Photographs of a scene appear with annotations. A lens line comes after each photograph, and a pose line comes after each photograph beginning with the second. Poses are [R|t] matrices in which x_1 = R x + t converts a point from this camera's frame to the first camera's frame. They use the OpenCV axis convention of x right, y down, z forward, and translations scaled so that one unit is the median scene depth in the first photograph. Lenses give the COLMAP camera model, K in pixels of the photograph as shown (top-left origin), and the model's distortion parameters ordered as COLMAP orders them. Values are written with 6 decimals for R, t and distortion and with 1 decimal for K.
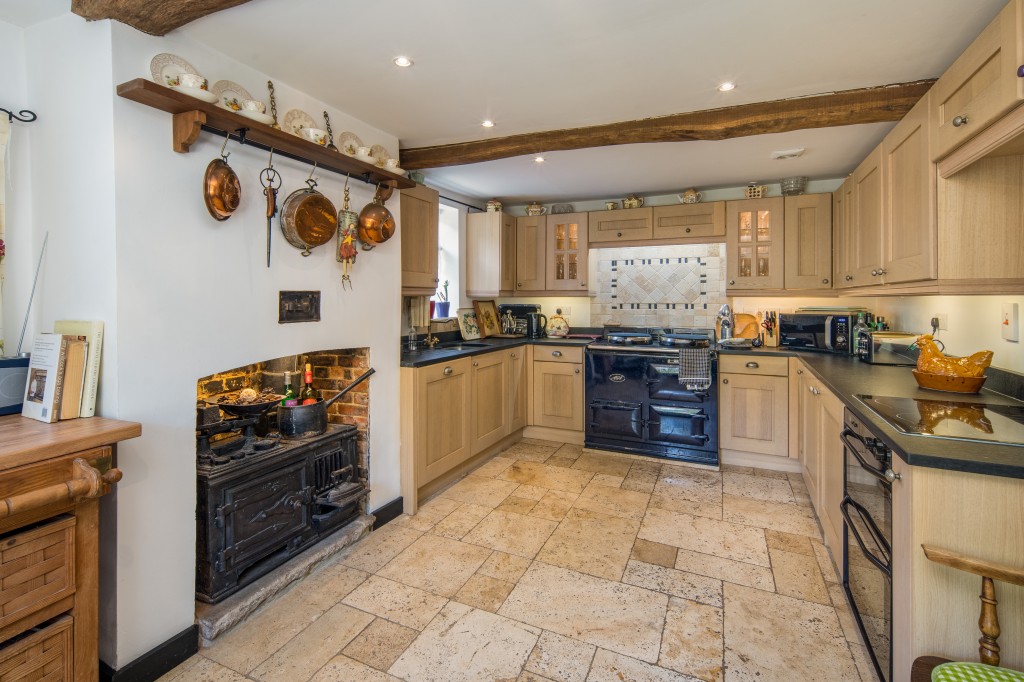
lens RADIAL K [[463.8, 0, 510.4], [0, 463.8, 299.4], [0, 0, 1]] dist [0.001347, -0.000256]
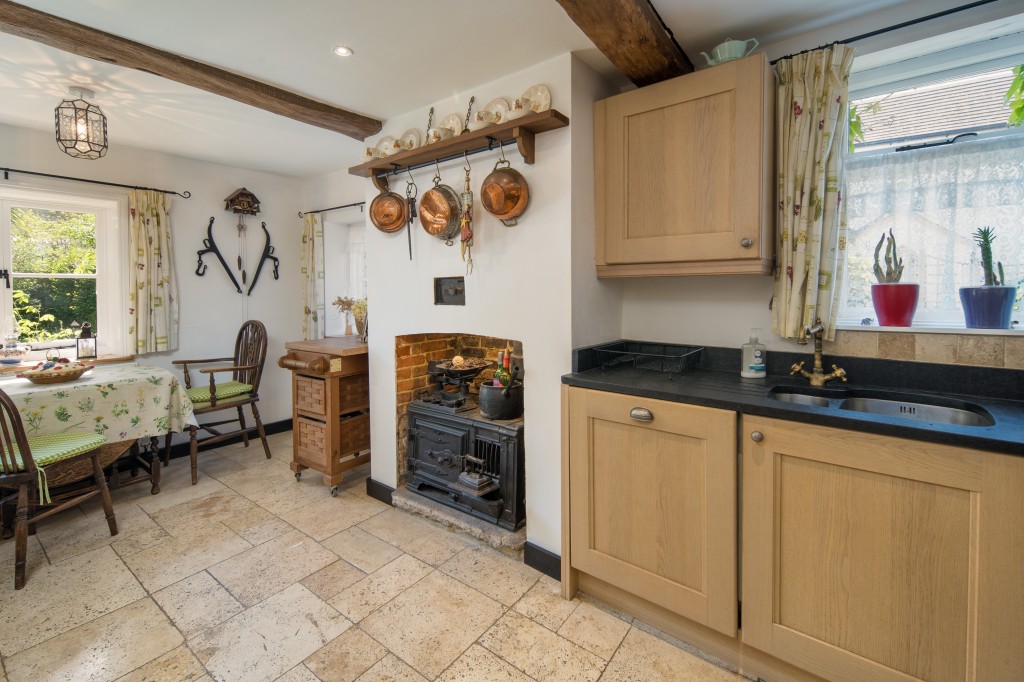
lens RADIAL K [[463.8, 0, 510.4], [0, 463.8, 299.4], [0, 0, 1]] dist [0.001347, -0.000256]
pose [[-0.232212, 0.032130, -0.972134, 0.598514], [0.007384, 0.999484, 0.031270, 0.001177], [0.972637, 0.000083, -0.232330, 1.389446]]
